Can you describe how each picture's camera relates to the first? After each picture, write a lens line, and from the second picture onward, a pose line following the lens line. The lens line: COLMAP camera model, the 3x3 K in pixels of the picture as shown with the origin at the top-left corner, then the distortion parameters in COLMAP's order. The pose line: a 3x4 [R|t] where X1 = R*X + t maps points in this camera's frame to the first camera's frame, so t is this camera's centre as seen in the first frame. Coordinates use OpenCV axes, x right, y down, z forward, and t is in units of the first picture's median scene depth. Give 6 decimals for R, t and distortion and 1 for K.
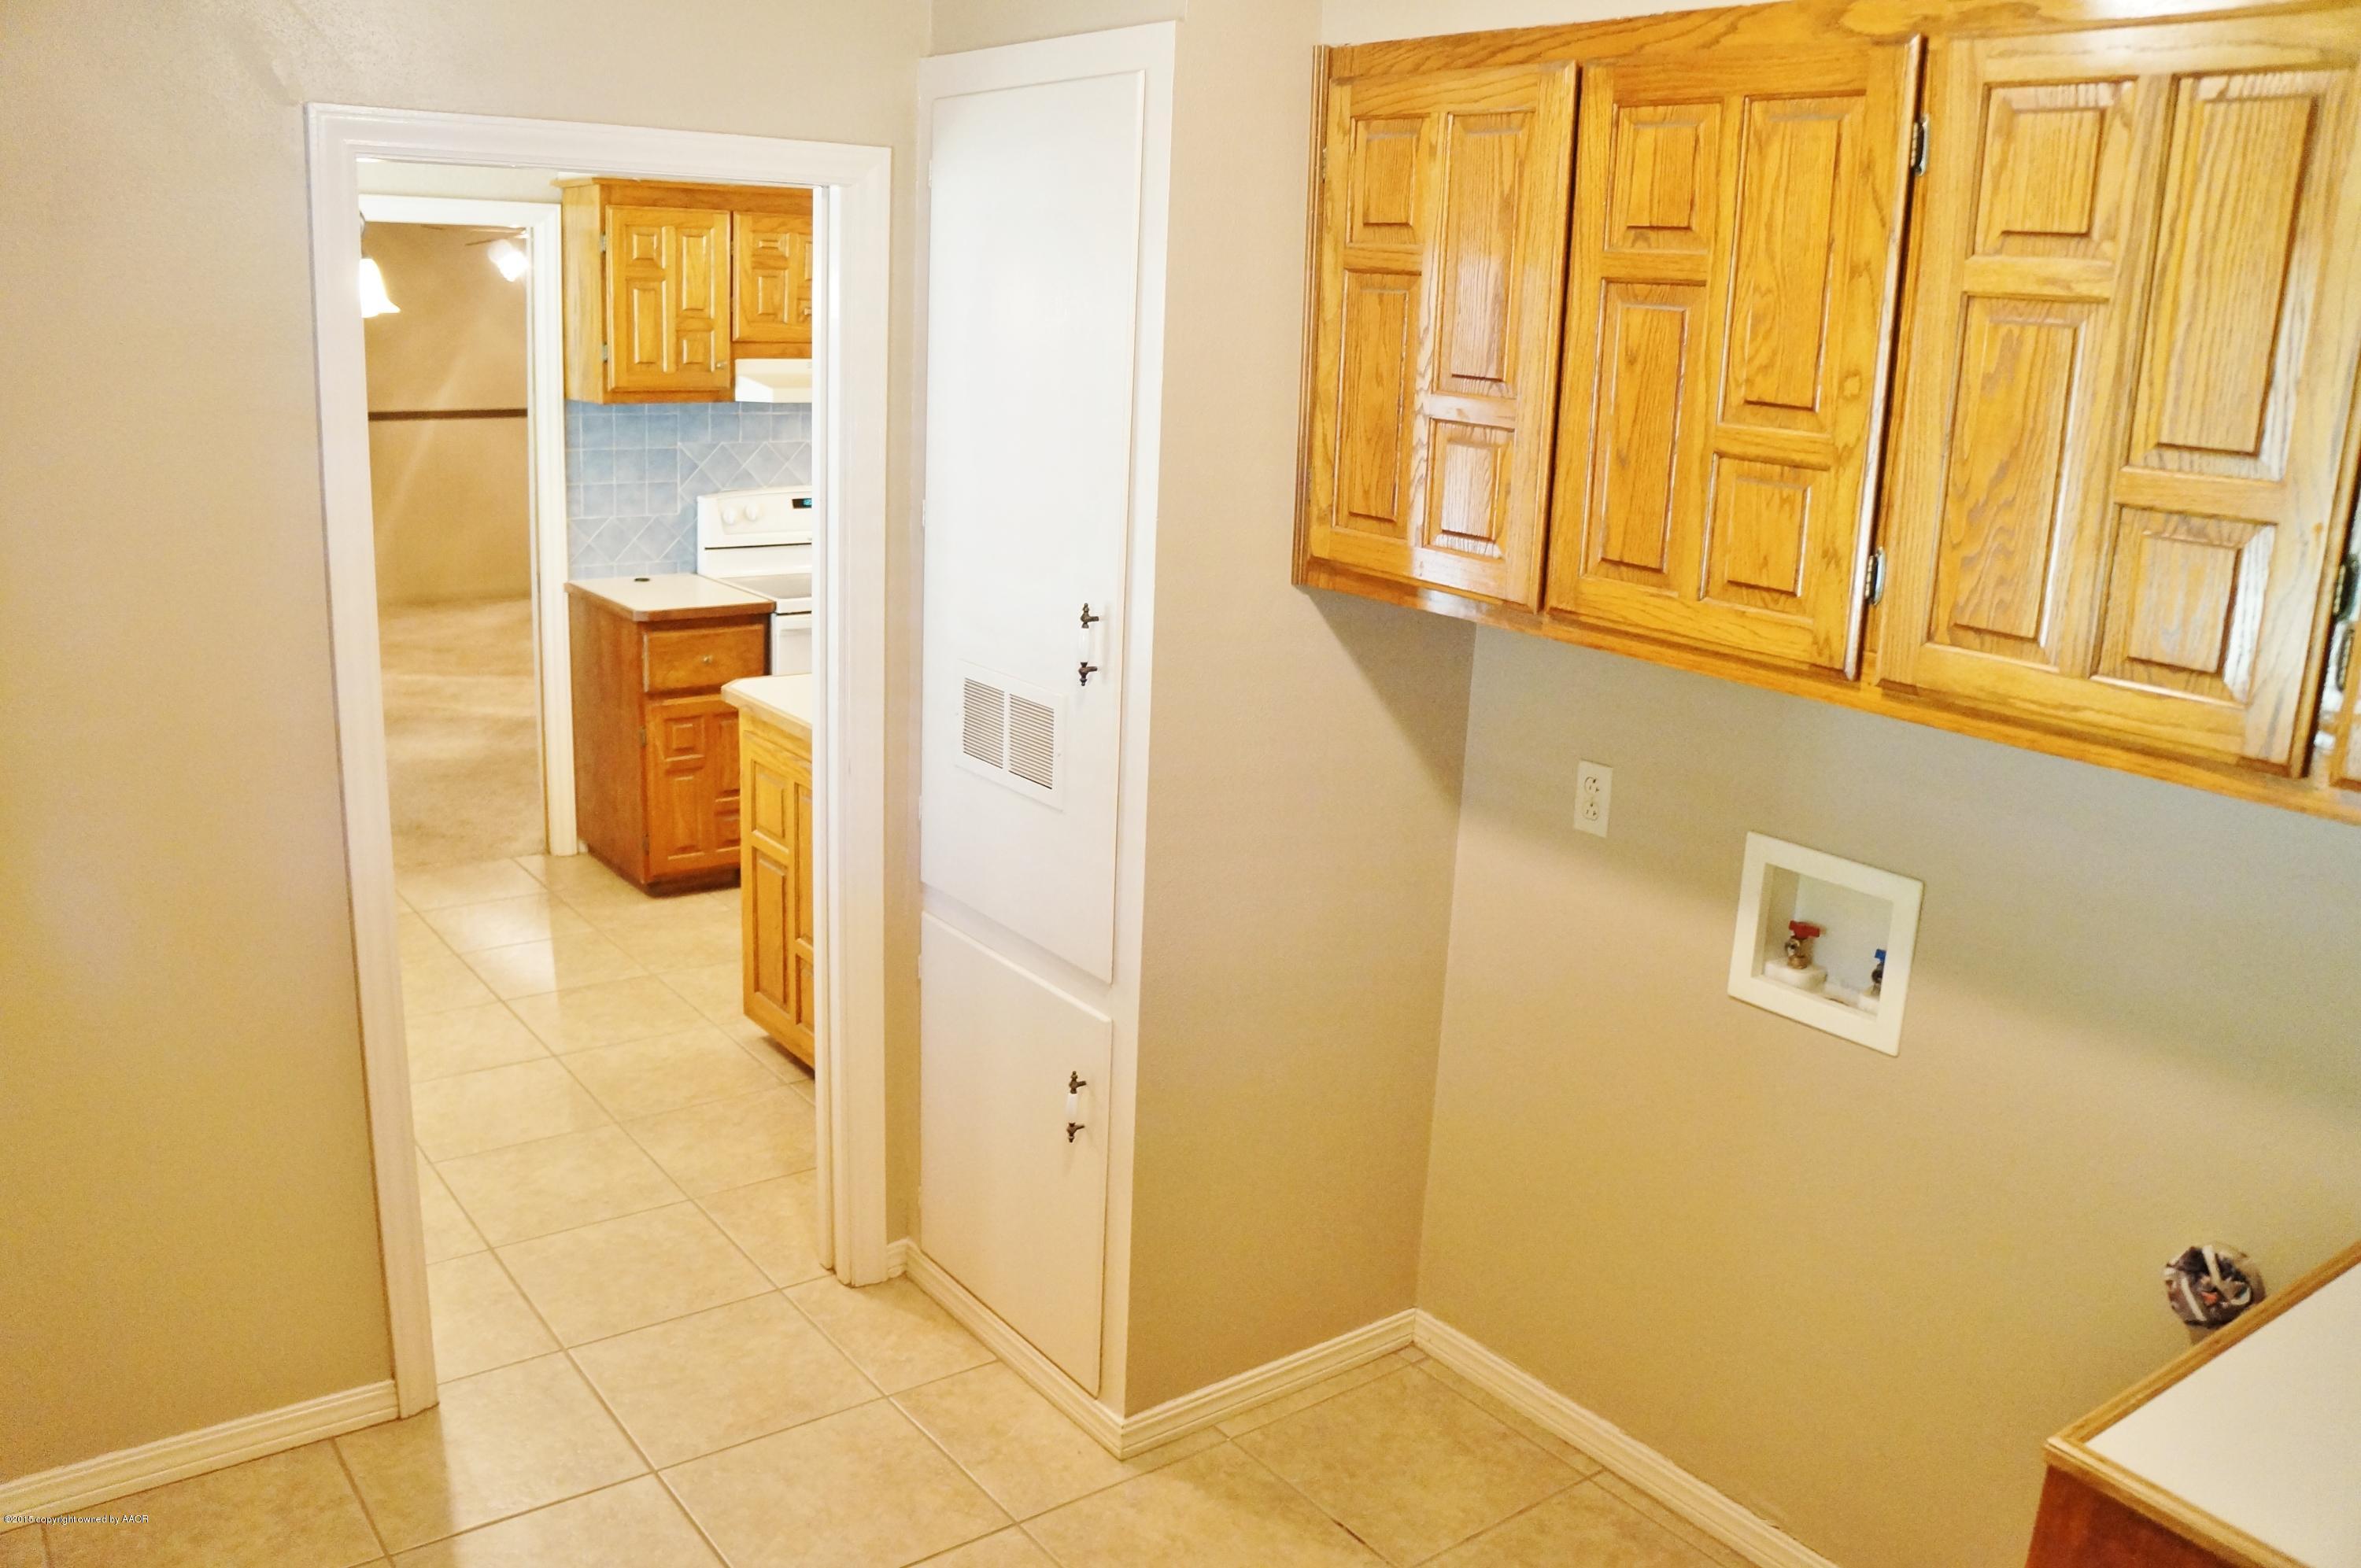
lens RADIAL K [[1887.0, 0, 1175.4], [0, 1887.0, 778.5], [0, 0, 1]] dist [-0.140860, 0.059140]
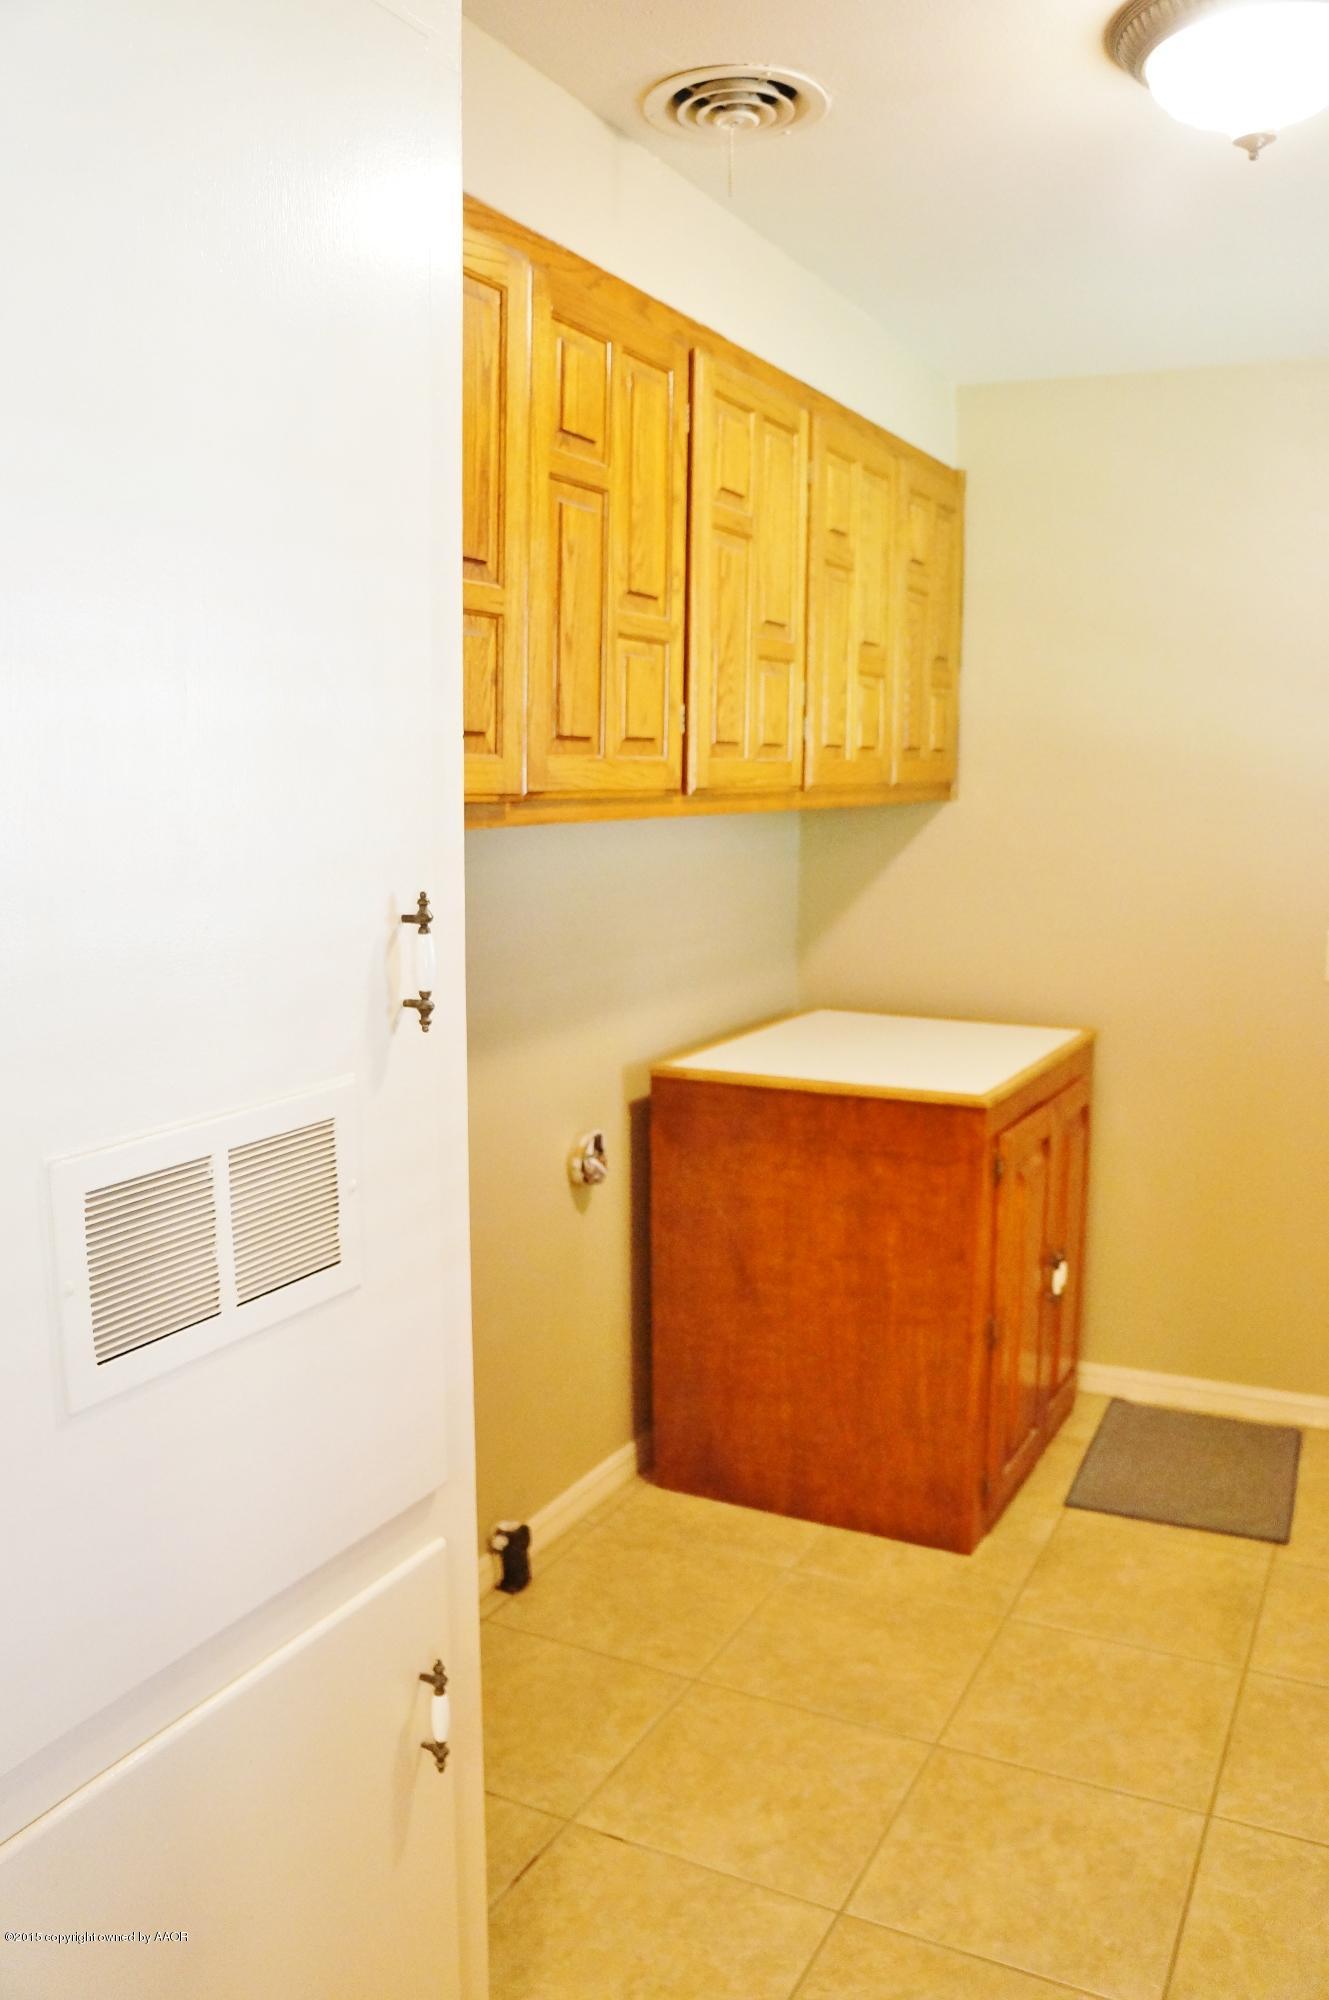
lens RADIAL K [[1598.8, 0, 665.9], [0, 1598.8, 1003.1], [0, 0, 1]] dist [-0.140860, 0.059140]
pose [[-0.460580, -0.172816, 0.870633, -0.614321], [0.192695, 0.938004, 0.288127, -0.221713], [-0.866450, 0.300472, -0.398725, 1.336706]]
